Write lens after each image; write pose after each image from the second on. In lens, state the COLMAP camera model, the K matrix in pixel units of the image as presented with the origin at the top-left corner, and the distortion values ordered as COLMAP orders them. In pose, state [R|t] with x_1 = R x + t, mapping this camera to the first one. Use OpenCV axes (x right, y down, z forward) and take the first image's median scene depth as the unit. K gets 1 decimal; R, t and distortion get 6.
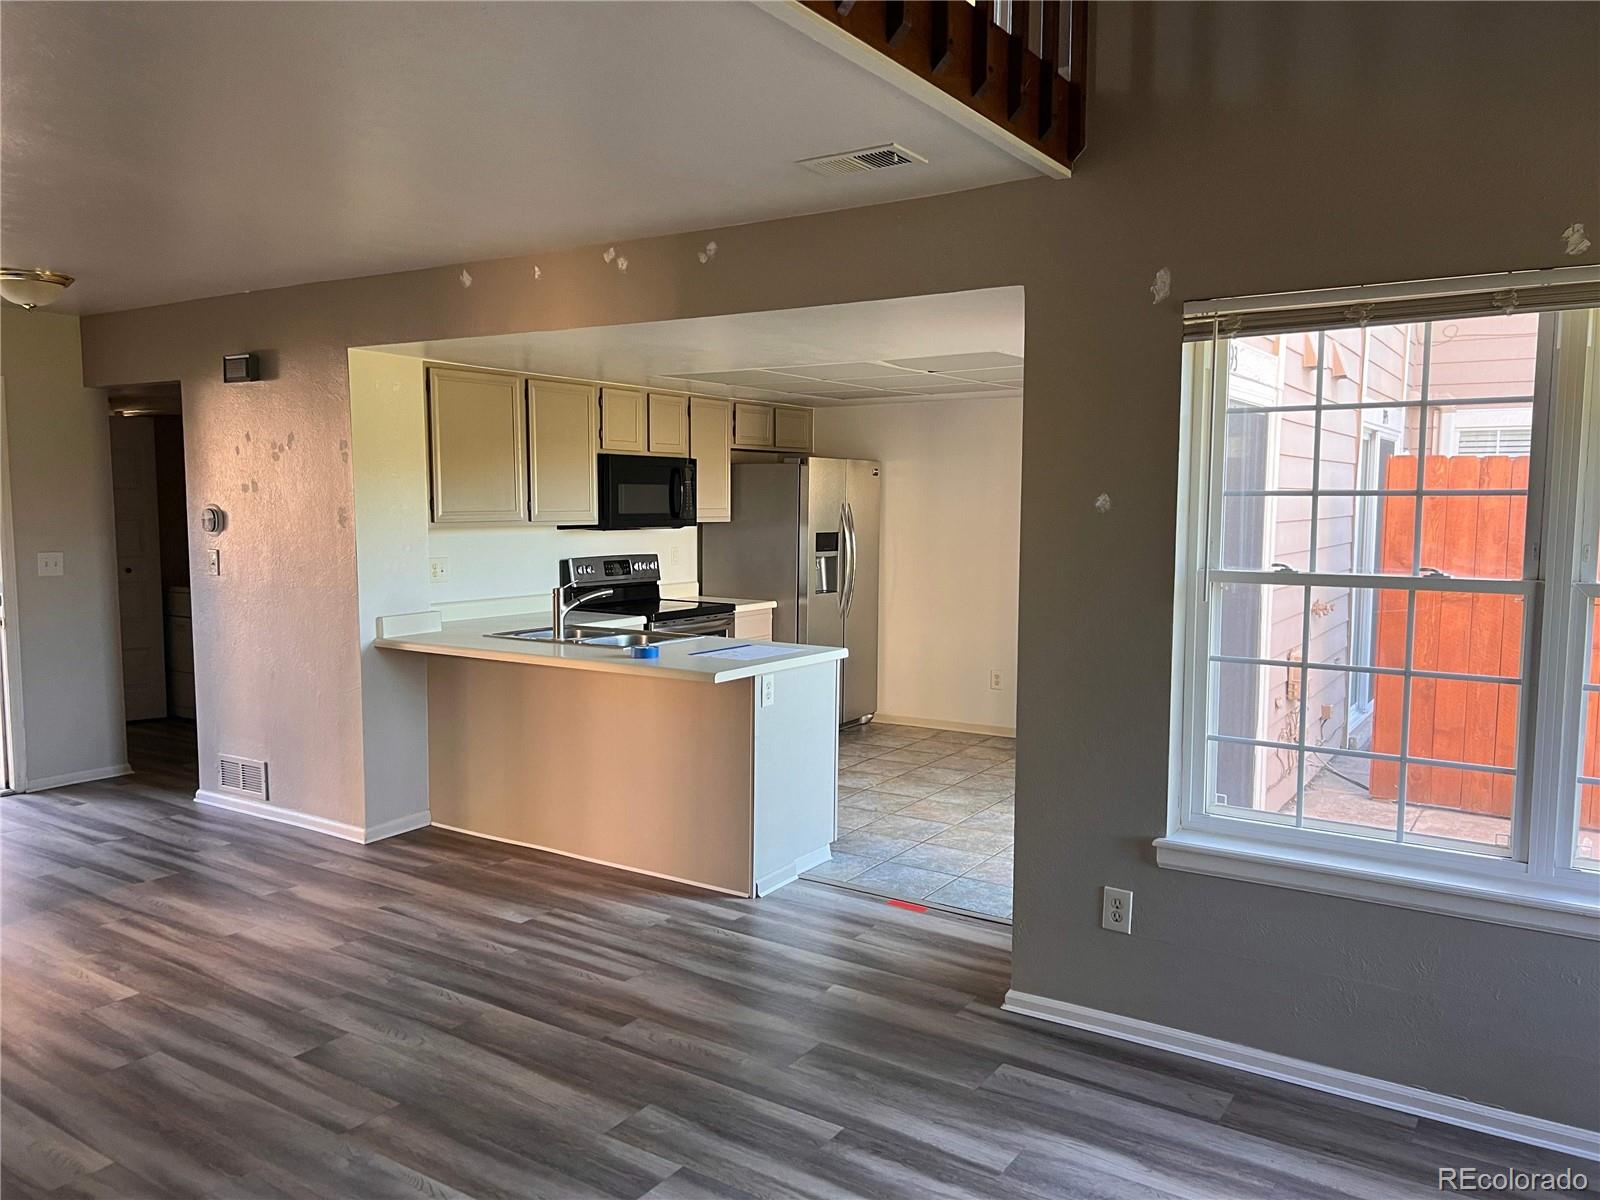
lens RADIAL K [[1209.7, 0, 787.2], [0, 1209.7, 597.9], [0, 0, 1]] dist [0.057261, -0.045272]
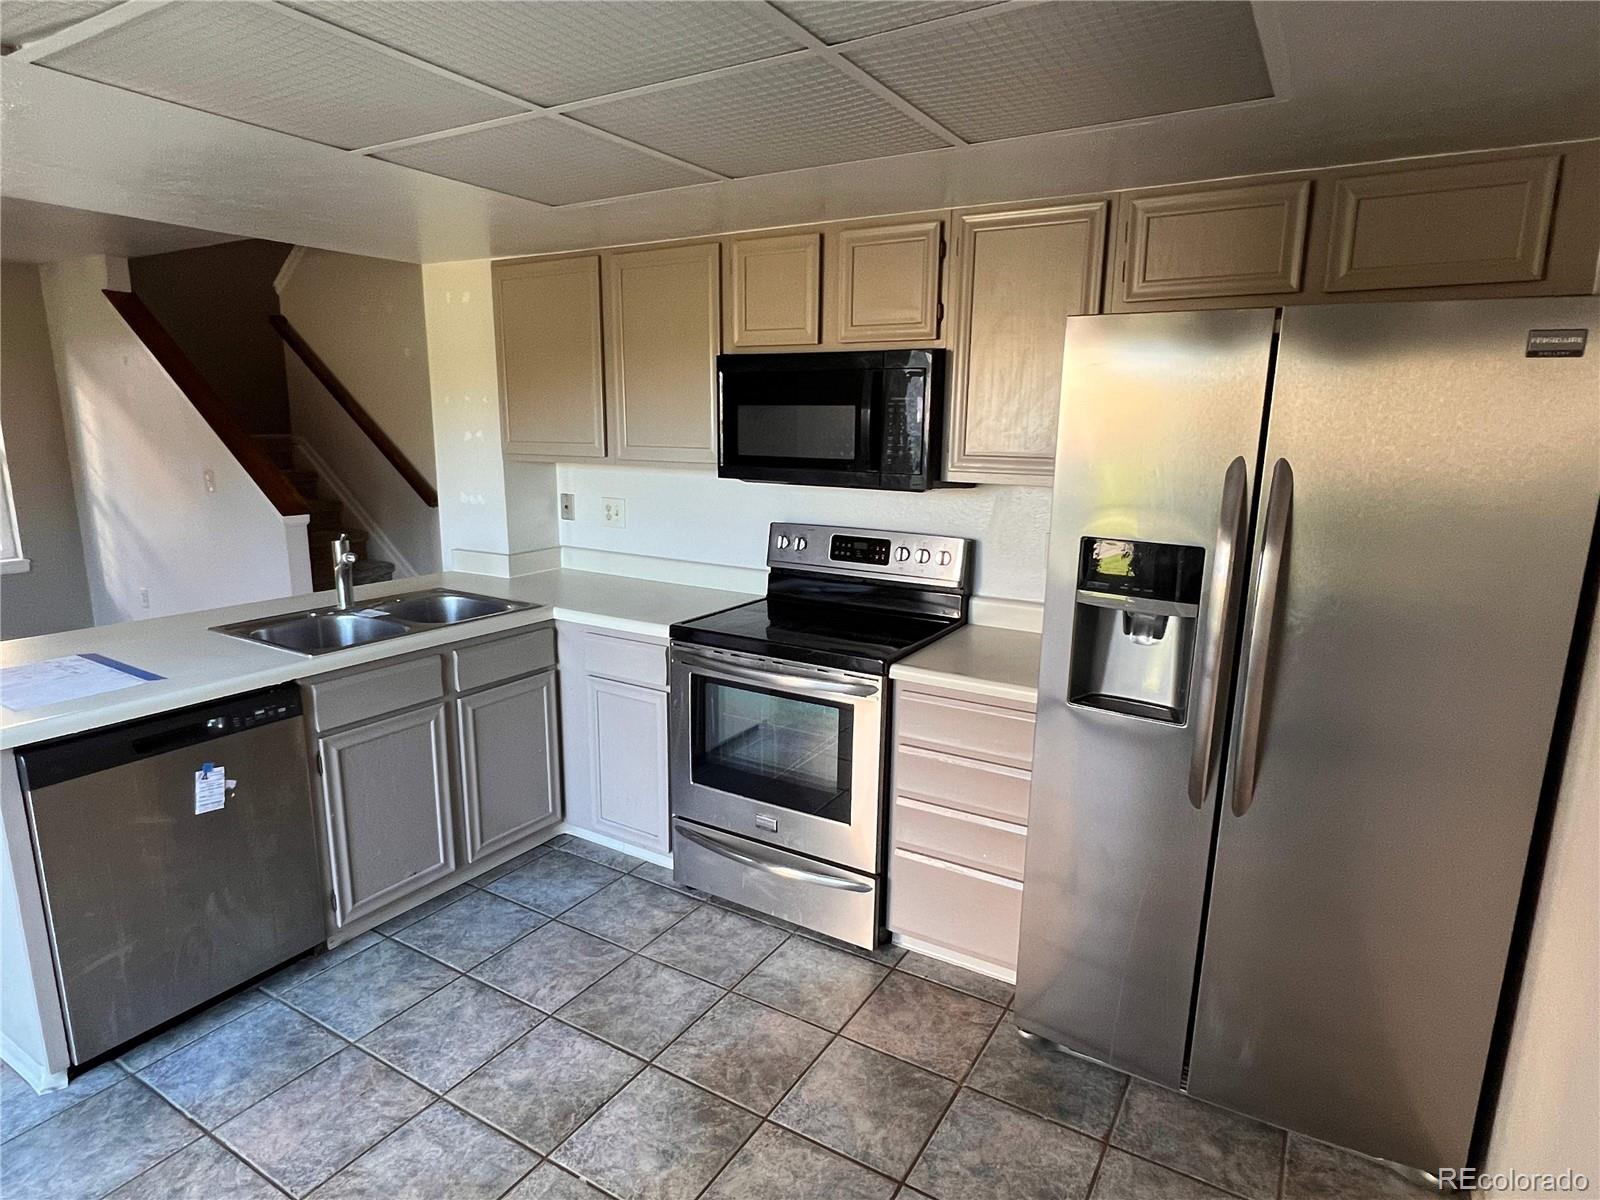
lens RADIAL K [[886.7, 0, 800.0], [0, 886.7, 600.0], [0, 0, 1]] dist [-0.001722, -0.000162]
pose [[0.049372, 0.193222, -0.979912, 0.334677], [-0.096972, 0.977401, 0.187841, -0.091869], [0.994062, 0.085750, 0.066994, 1.093774]]
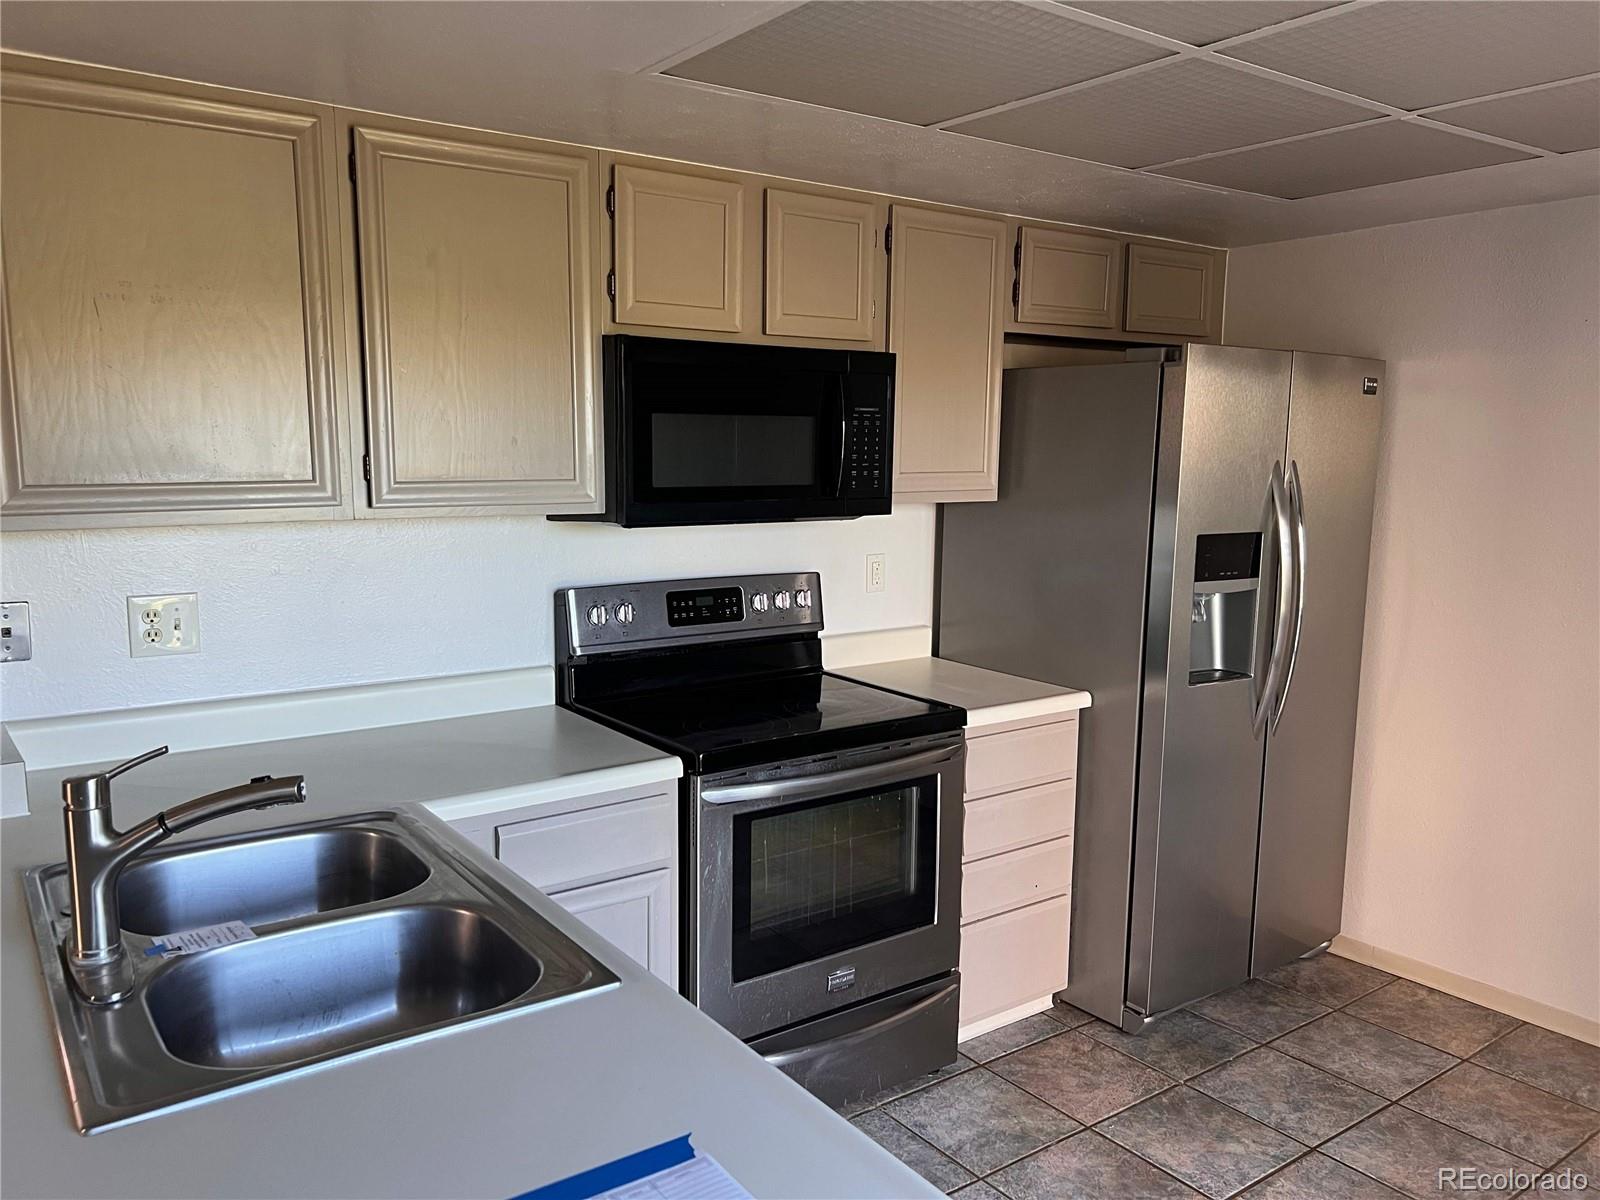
lens RADIAL K [[1209.7, 0, 787.2], [0, 1209.7, 597.9], [0, 0, 1]] dist [0.057261, -0.045272]
pose [[0.935330, 0.050103, -0.350210, 0.047121], [-0.033500, 0.998016, 0.053311, -0.060251], [0.352186, -0.038131, 0.935153, 0.691671]]
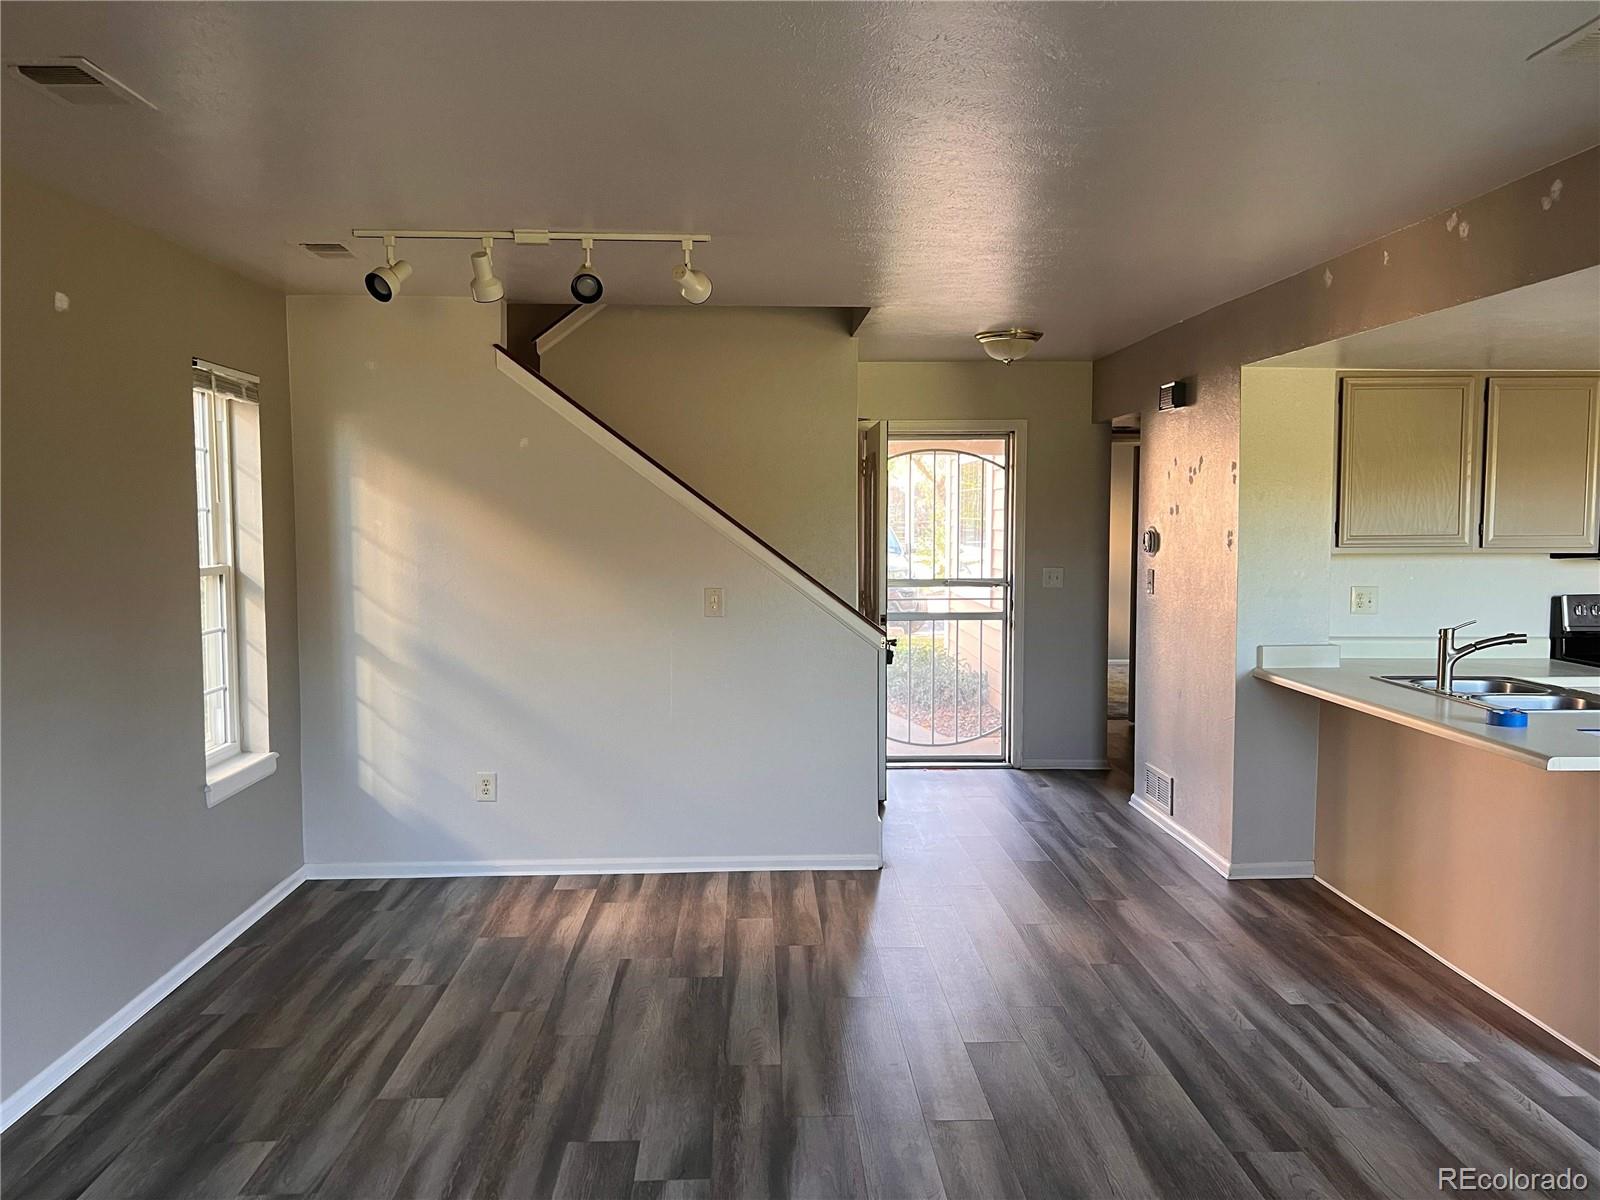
lens RADIAL K [[1209.7, 0, 787.2], [0, 1209.7, 597.9], [0, 0, 1]] dist [0.057261, -0.045272]
pose [[0.590376, 0.053325, -0.805365, 0.188051], [-0.065922, 0.997667, 0.017733, -0.012587], [0.804432, 0.042622, 0.592514, 0.121470]]
